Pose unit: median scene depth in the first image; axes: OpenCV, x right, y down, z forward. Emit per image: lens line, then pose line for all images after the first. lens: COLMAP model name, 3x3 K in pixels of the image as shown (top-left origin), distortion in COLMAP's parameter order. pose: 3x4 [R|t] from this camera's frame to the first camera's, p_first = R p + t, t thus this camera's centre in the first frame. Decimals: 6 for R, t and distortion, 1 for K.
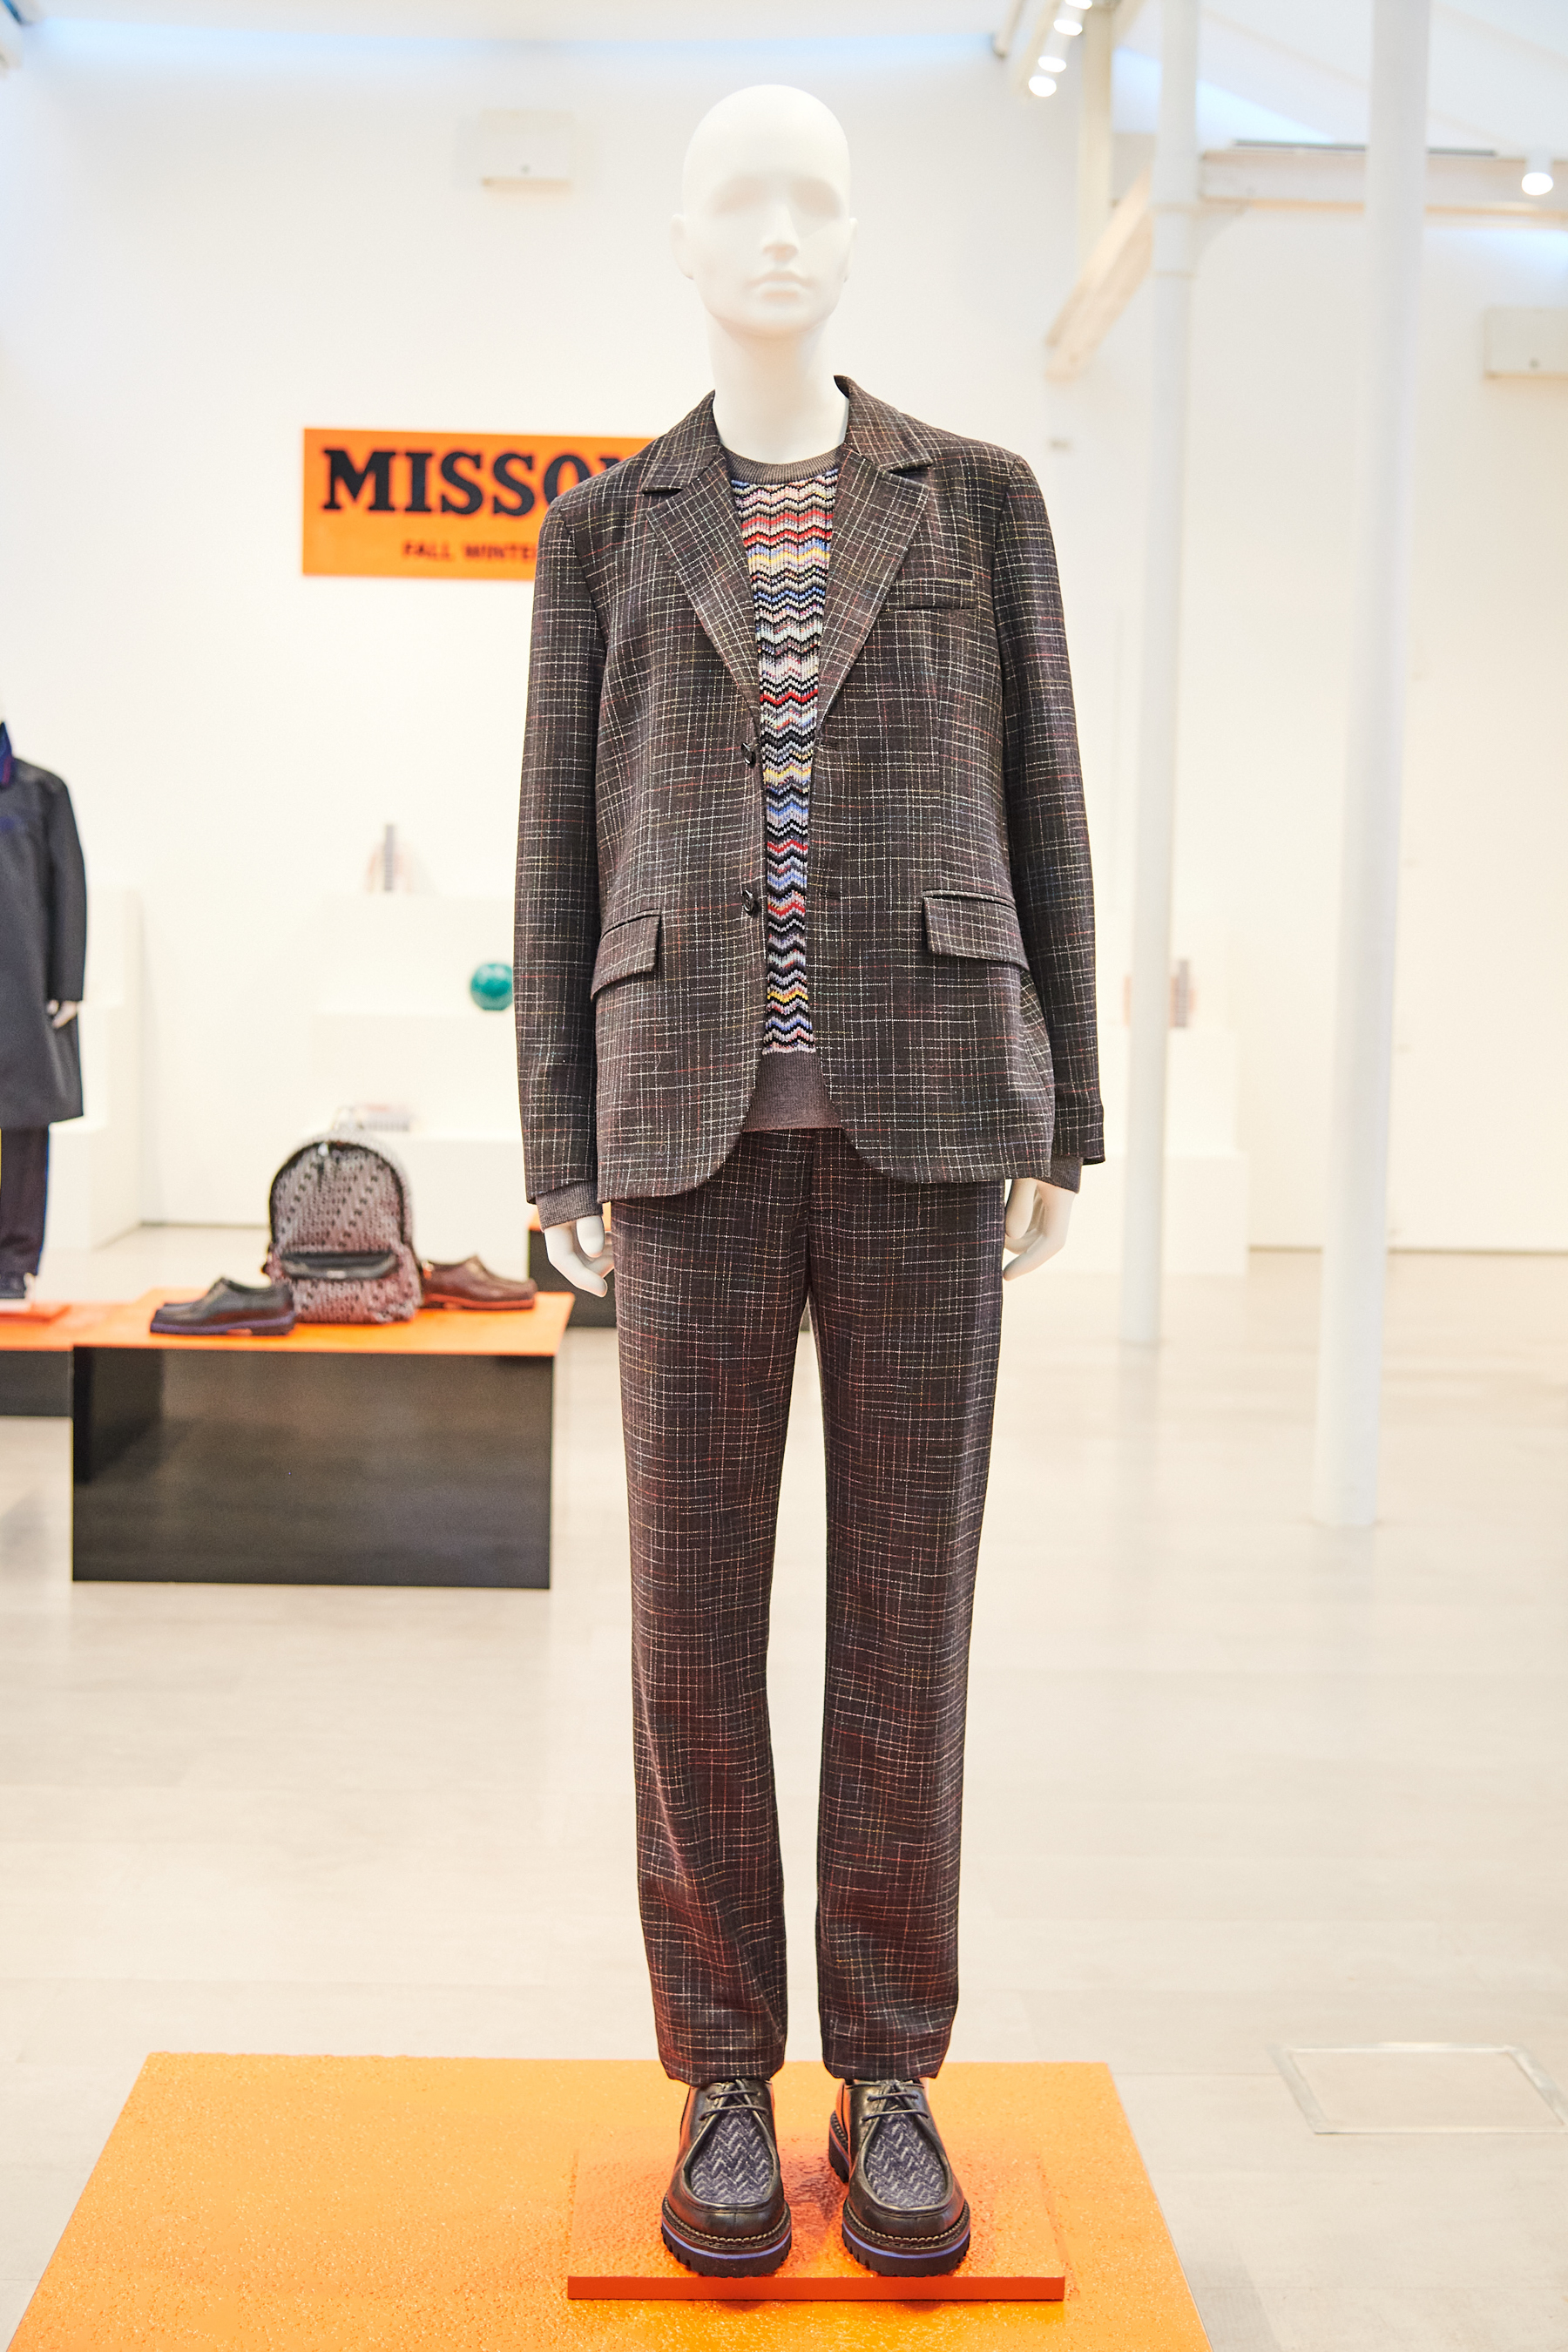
lens RADIAL K [[3047.8, 0, 784.0], [0, 3047.8, 1176.0], [0, 0, 1]] dist [-0.029580, 0.018560]
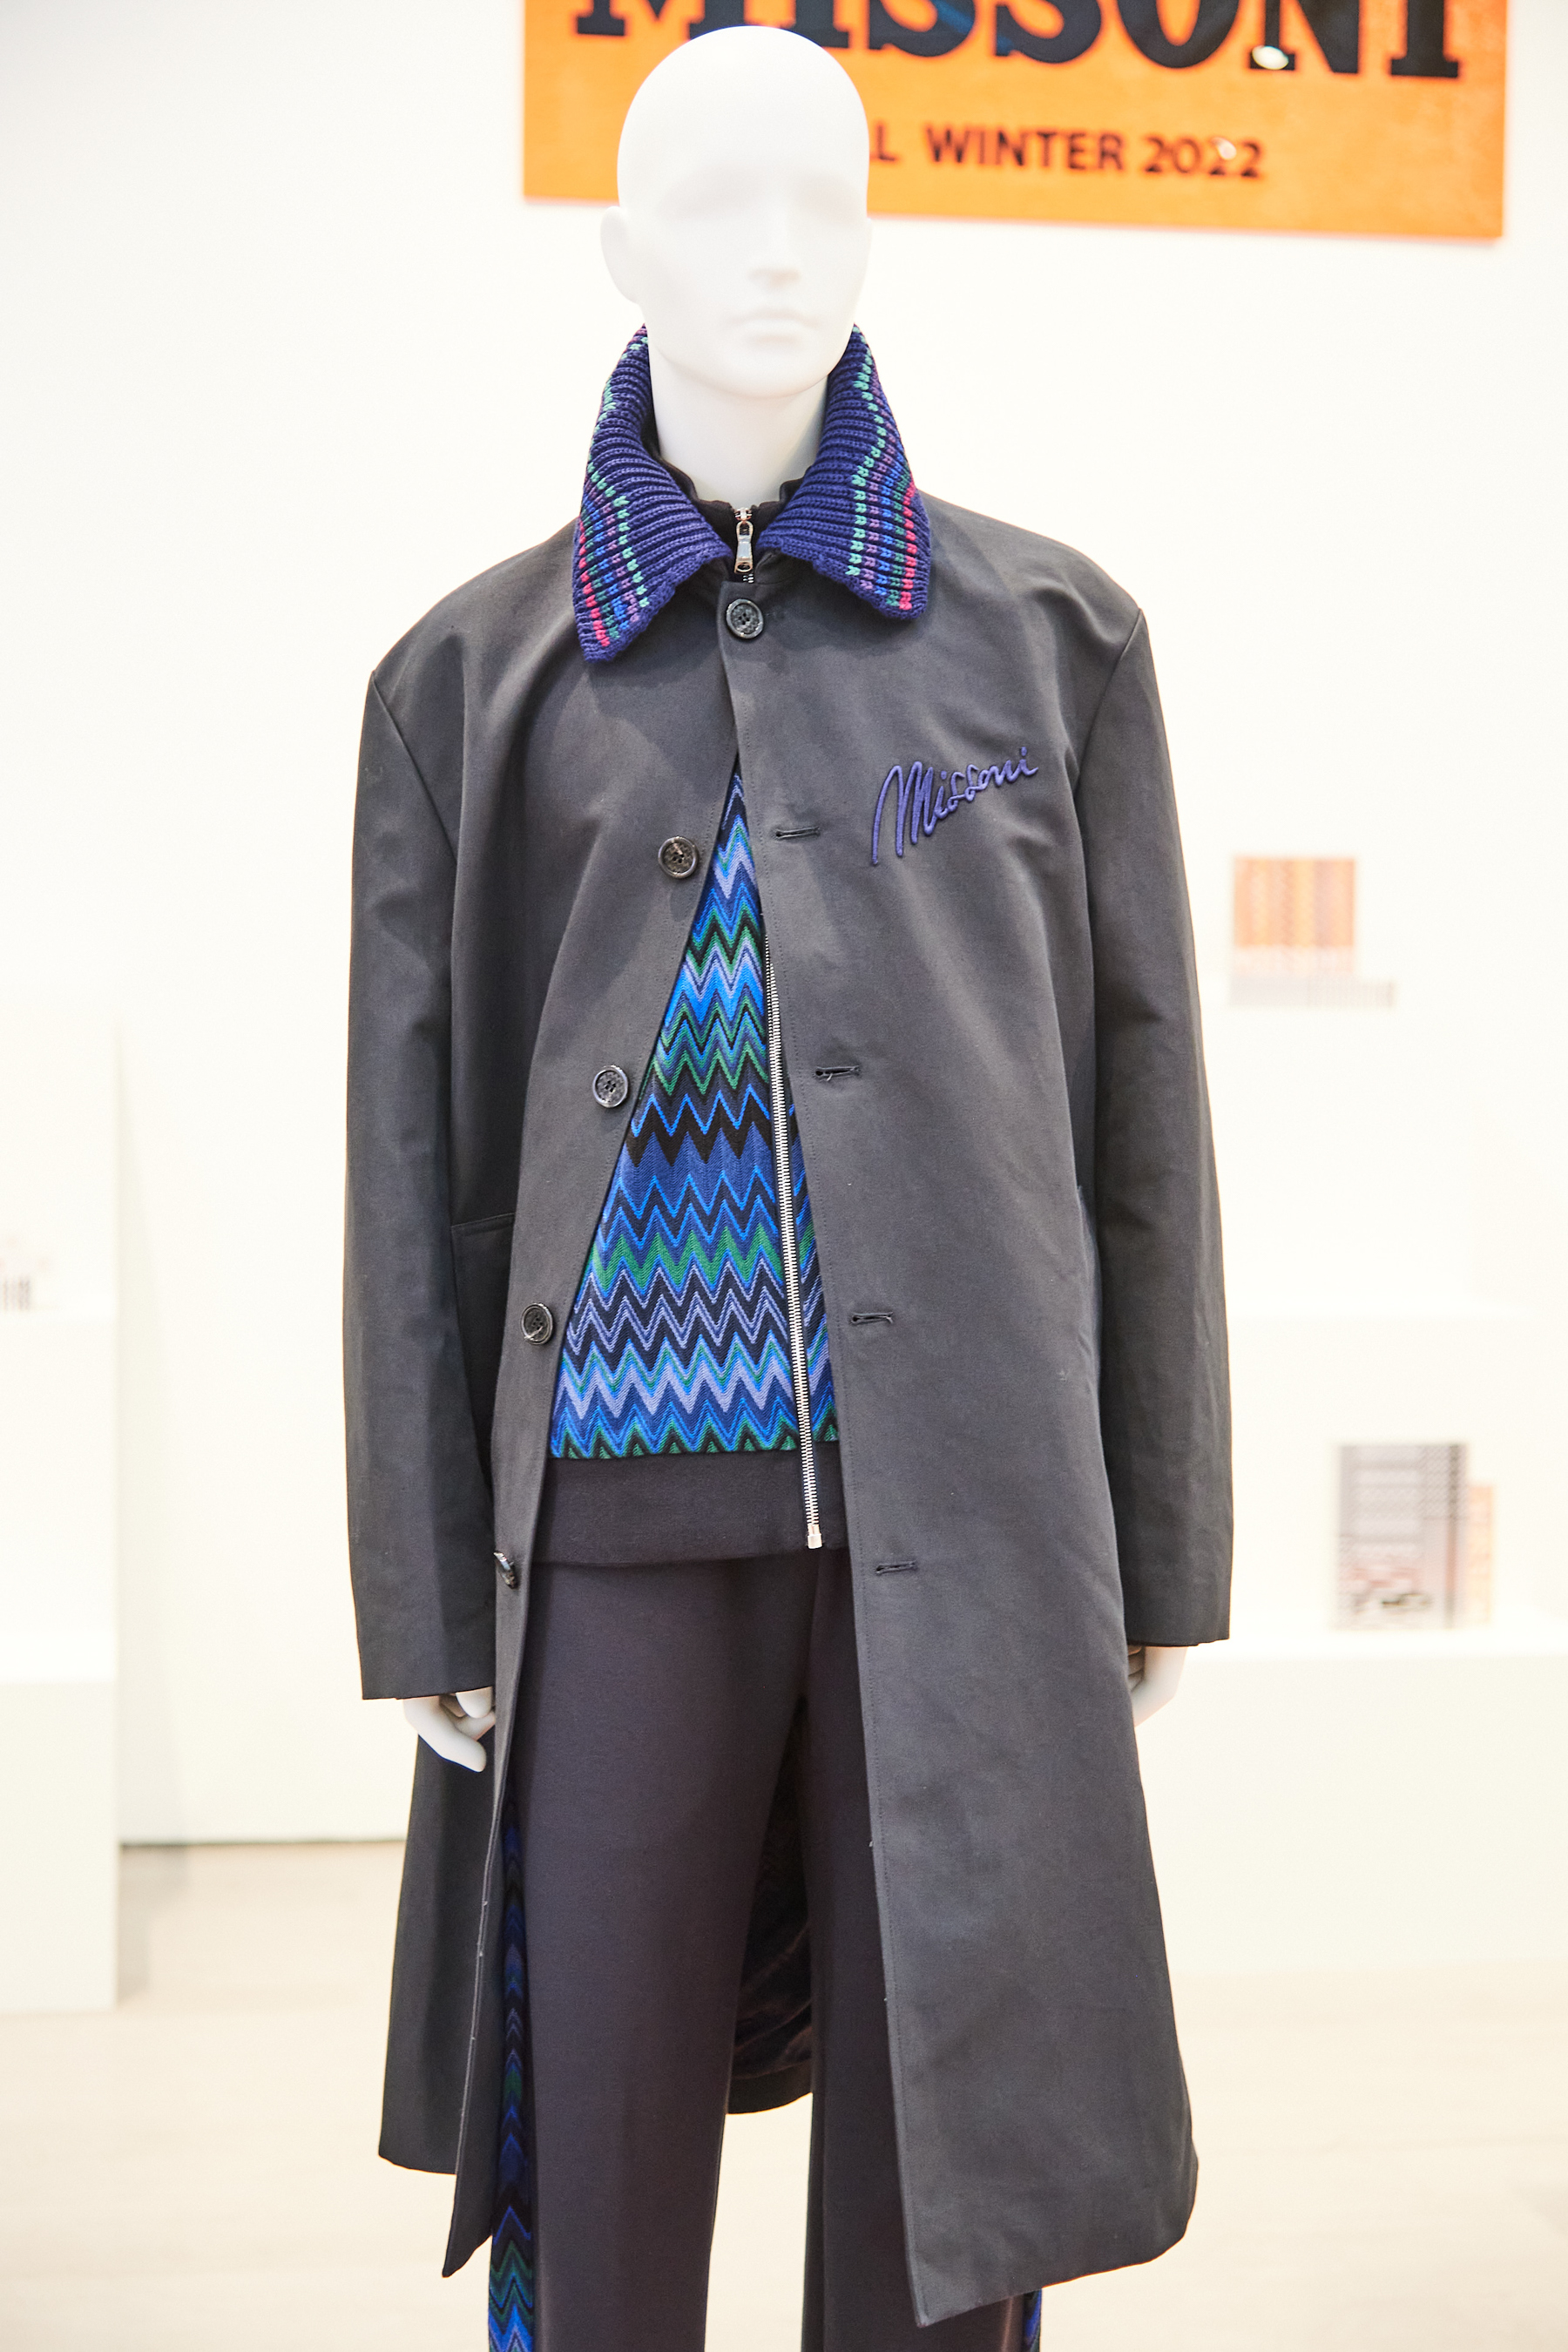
lens RADIAL K [[4077.2, 0, 772.1], [0, 4077.2, 1215.3], [0, 0, 1]] dist [-0.016031, 0.005521]
pose [[0.991546, -0.020182, 0.128177, -1.005357], [0.023064, 0.999512, -0.021043, -0.273728], [-0.127690, 0.023822, 0.991528, 2.423617]]
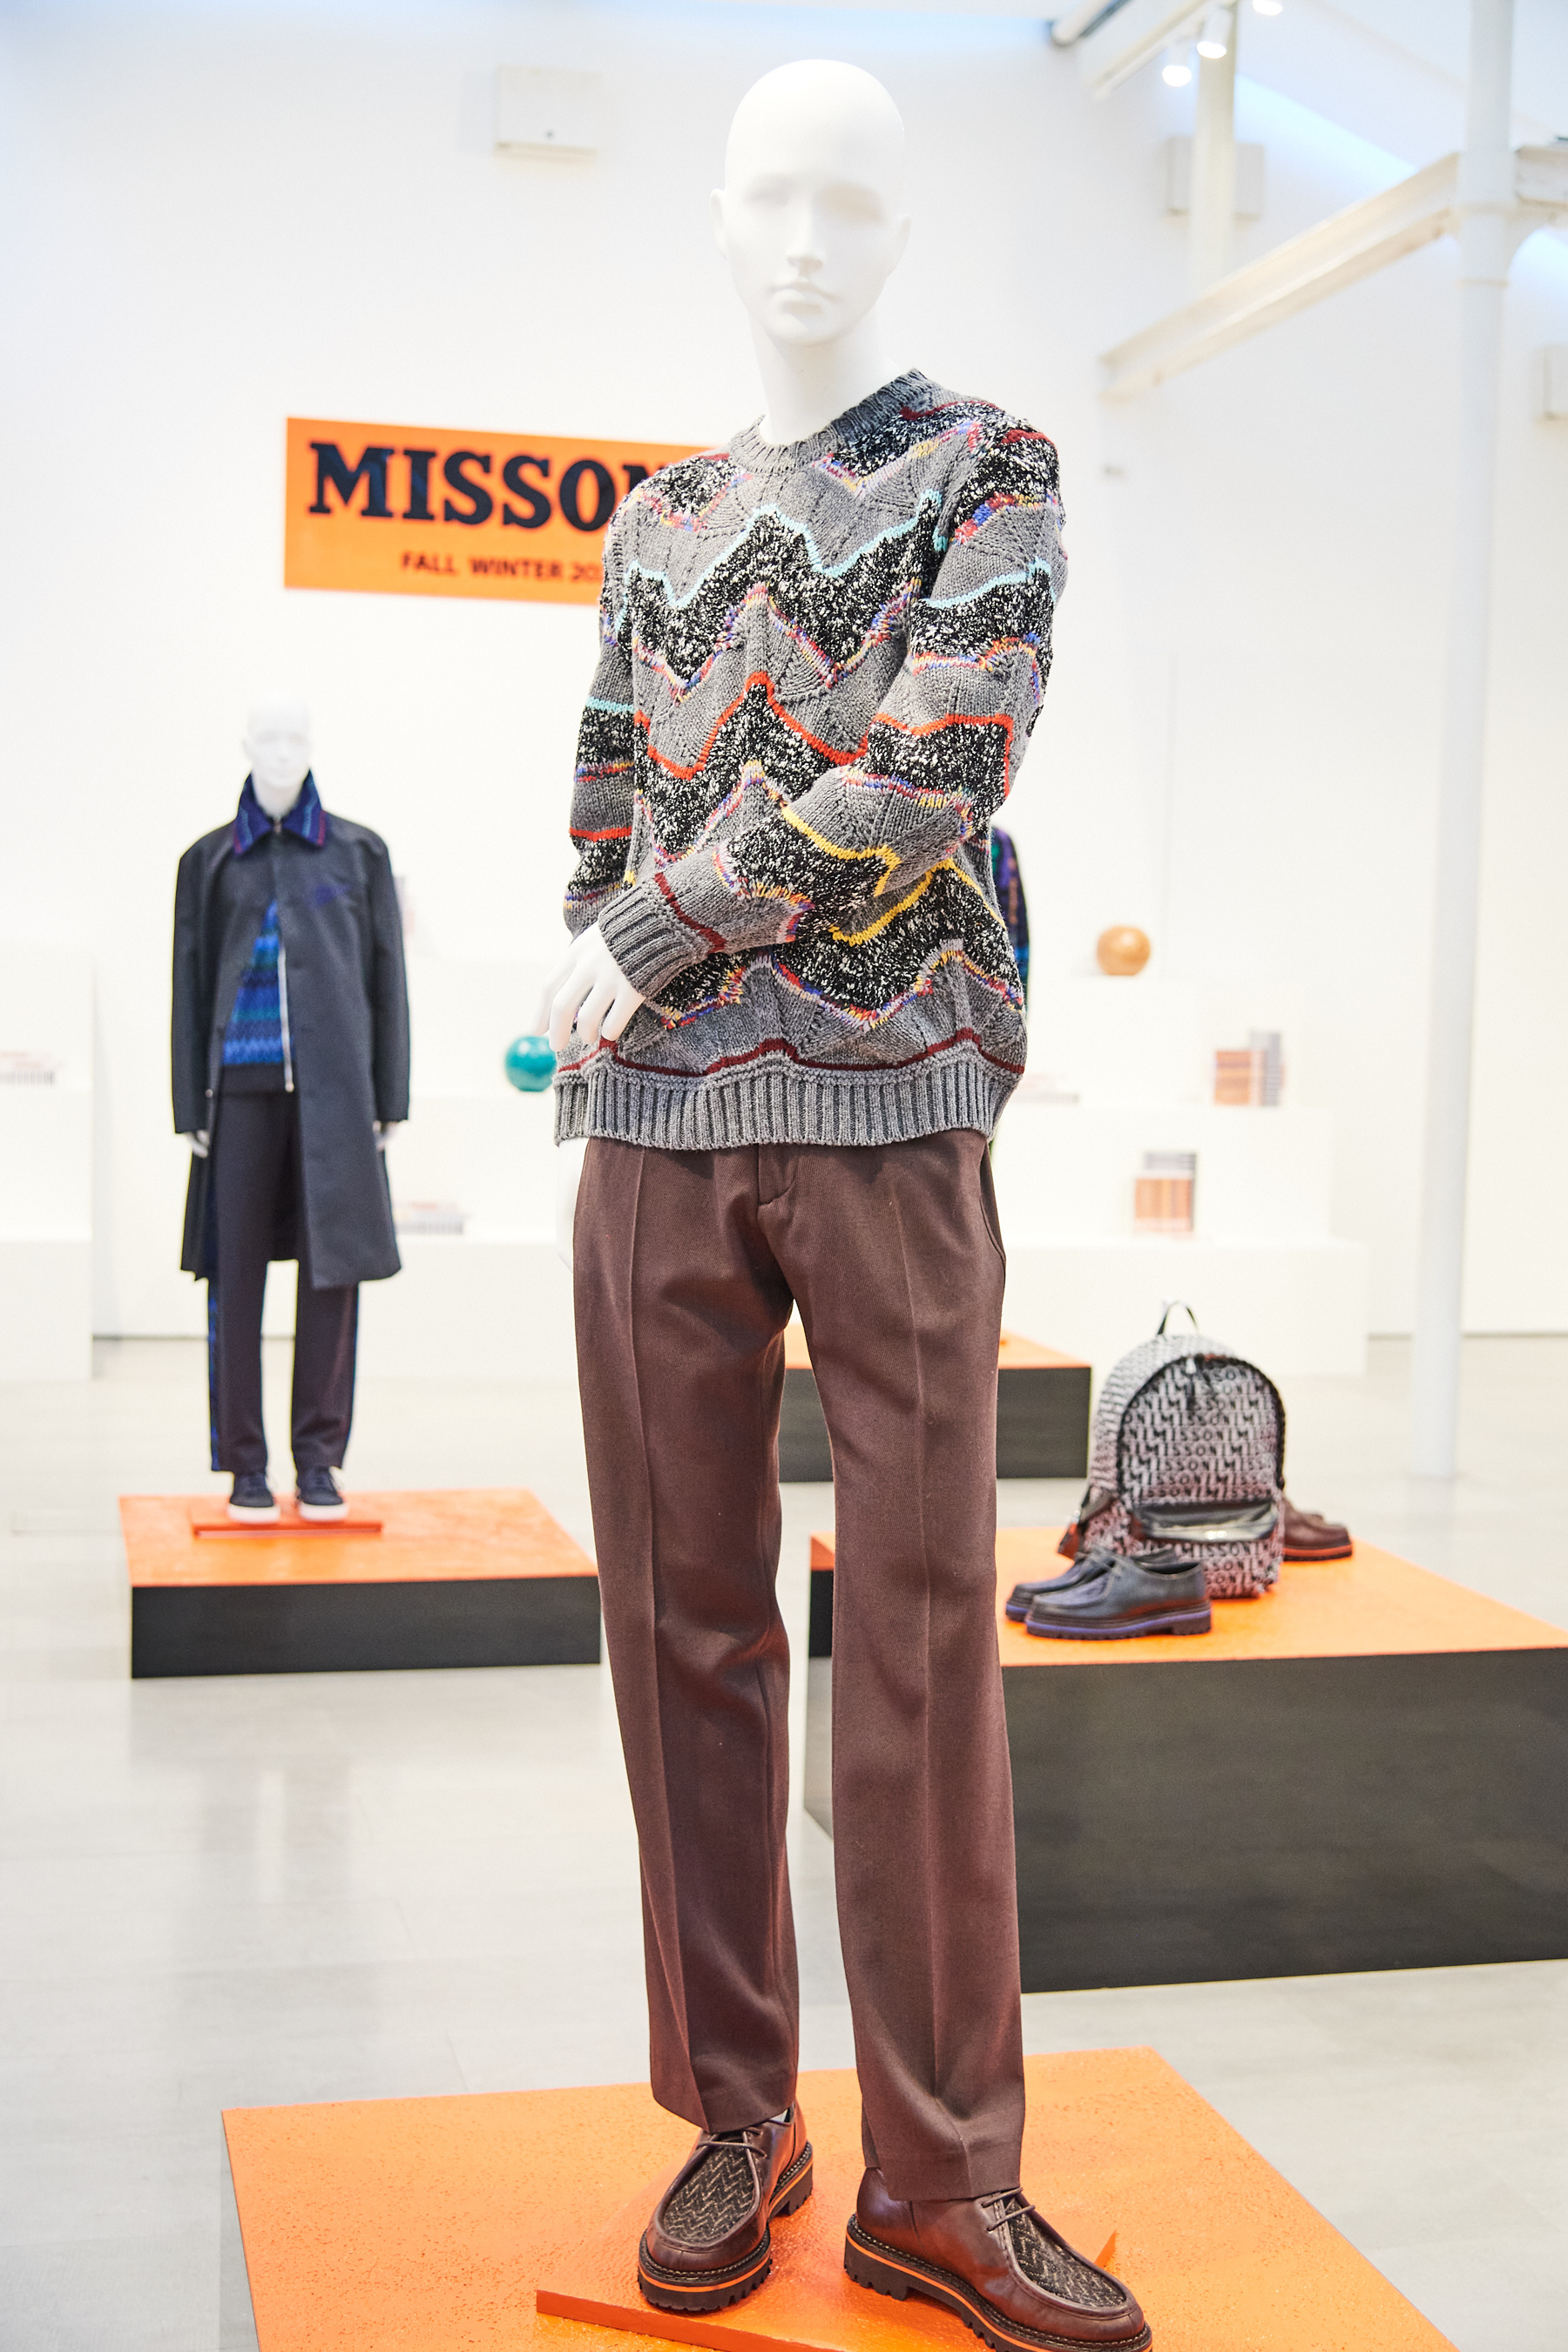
lens RADIAL K [[2923.3, 0, 784.0], [0, 2923.3, 1176.0], [0, 0, 1]] dist [-0.021841, -0.030072]
pose [[0.978121, -0.010949, 0.207746, -0.988548], [0.011489, 0.999933, -0.001393, -0.138061], [-0.207717, 0.003749, 0.978182, 0.806950]]
